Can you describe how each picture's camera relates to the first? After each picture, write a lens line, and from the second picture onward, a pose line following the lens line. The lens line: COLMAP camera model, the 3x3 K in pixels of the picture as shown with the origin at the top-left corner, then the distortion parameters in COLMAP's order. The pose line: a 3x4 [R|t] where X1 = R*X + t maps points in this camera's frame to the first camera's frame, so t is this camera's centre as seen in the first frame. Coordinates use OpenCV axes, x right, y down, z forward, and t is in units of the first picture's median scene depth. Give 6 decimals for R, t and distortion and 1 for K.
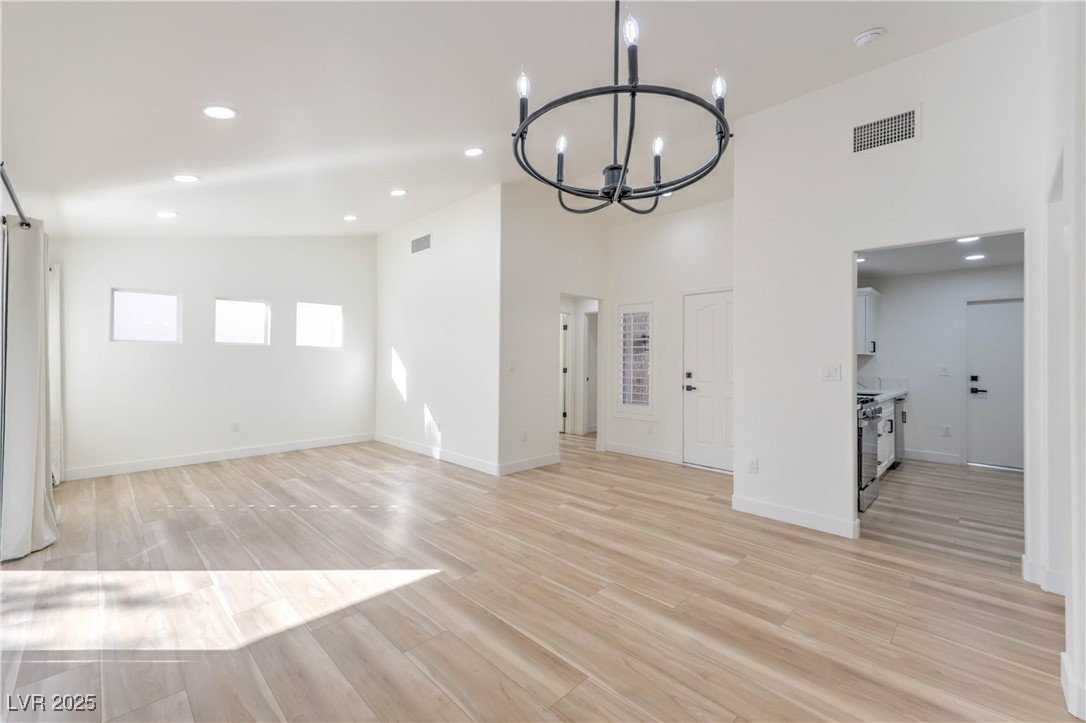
lens RADIAL K [[450.7, 0, 546.8], [0, 450.7, 359.2], [0, 0, 1]] dist [0.011376, 0.000765]
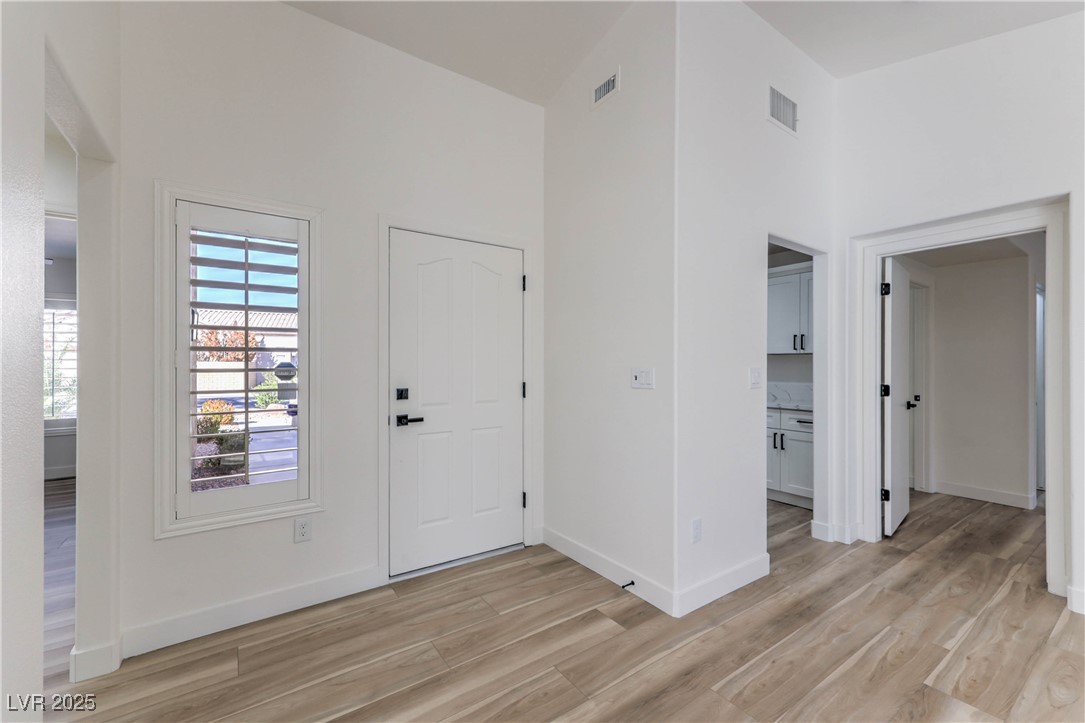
lens RADIAL K [[450.3, 0, 548.0], [0, 450.3, 362.9], [0, 0, 1]] dist [0.011376, 0.000765]
pose [[0.168509, -0.006812, 0.985677, -0.173083], [-0.004080, 0.999963, 0.007609, -0.002802], [-0.985692, -0.005304, 0.168475, 0.960477]]
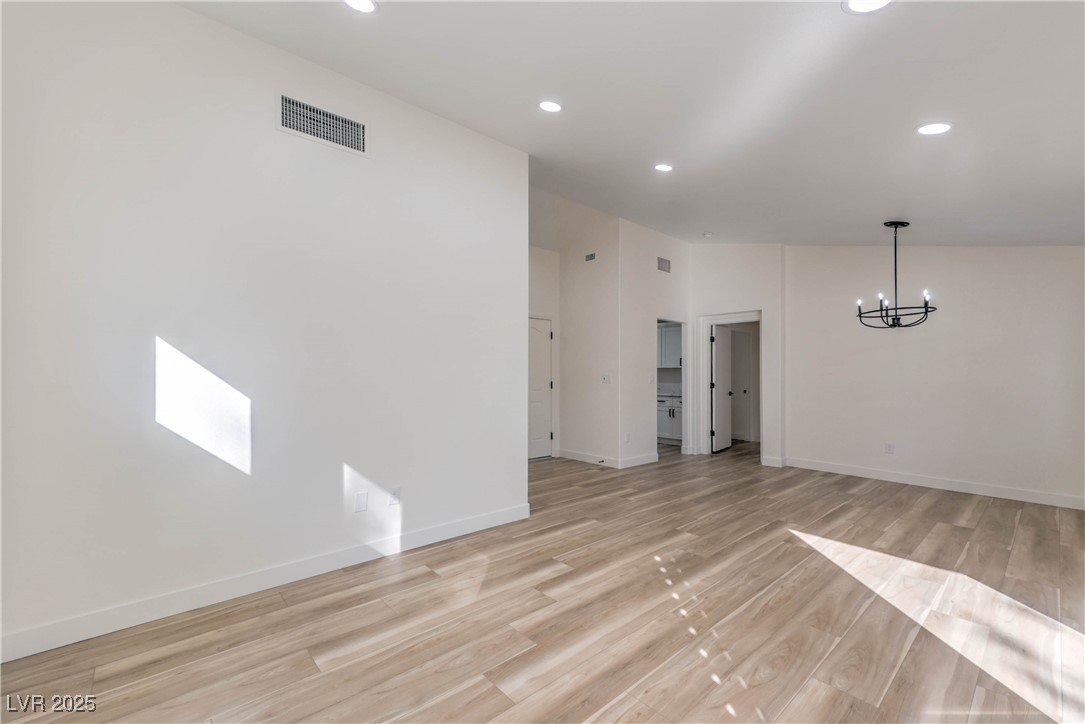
lens RADIAL K [[450.3, 0, 546.1], [0, 450.3, 371.6], [0, 0, 1]] dist [0.011376, 0.000765]
pose [[0.058042, -0.000201, 0.998314, -1.036487], [-0.005078, 0.999987, 0.000496, -0.002479], [-0.998301, -0.005099, 0.058041, 1.048384]]
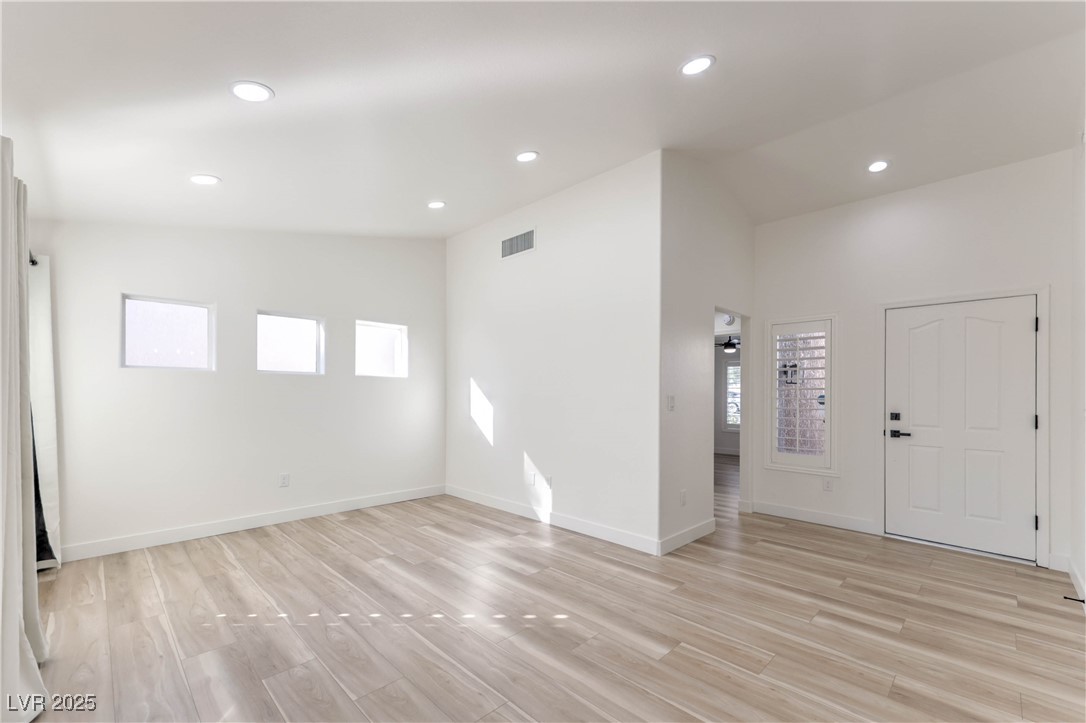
lens RADIAL K [[450.7, 0, 543.7], [0, 450.7, 400.5], [0, 0, 1]] dist [0.011376, 0.000765]
pose [[0.999990, 0.003807, -0.002173, -0.328772], [-0.003779, 0.999909, 0.012953, 0.002606], [0.002223, -0.012945, 0.999914, 0.318459]]
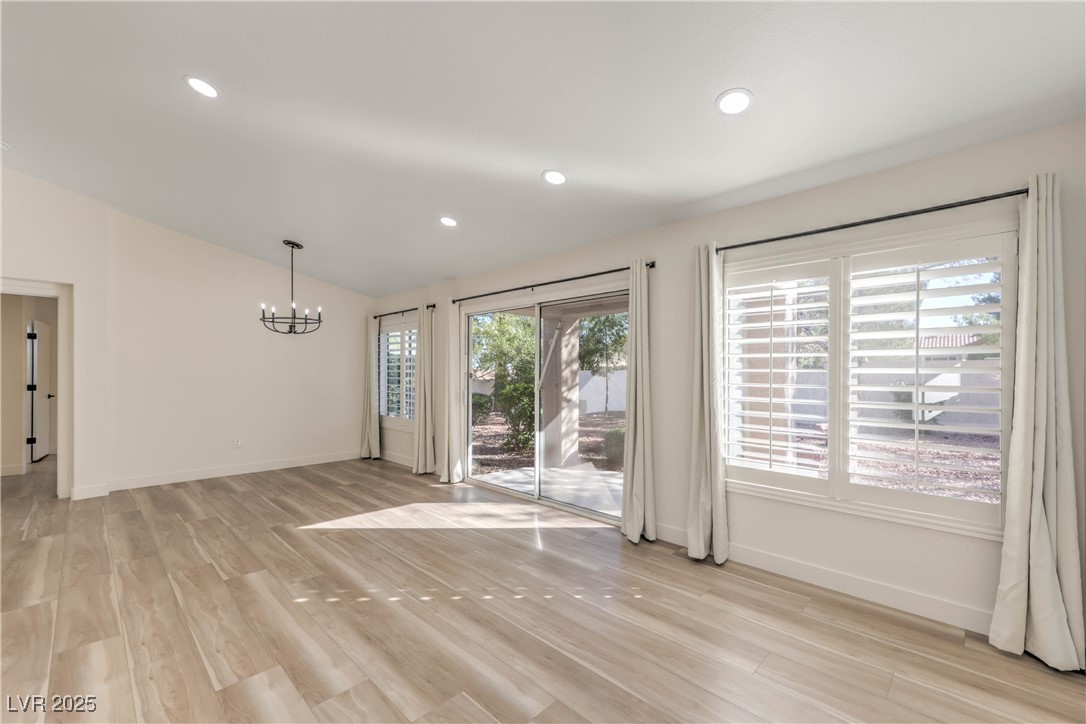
lens RADIAL K [[450.7, 0, 549.1], [0, 450.7, 368.7], [0, 0, 1]] dist [0.011376, 0.000765]
pose [[-0.999959, -0.005172, -0.007410, -0.625062], [-0.005083, 0.999915, -0.011997, -0.002215], [0.007471, -0.011959, -0.999901, 1.510851]]
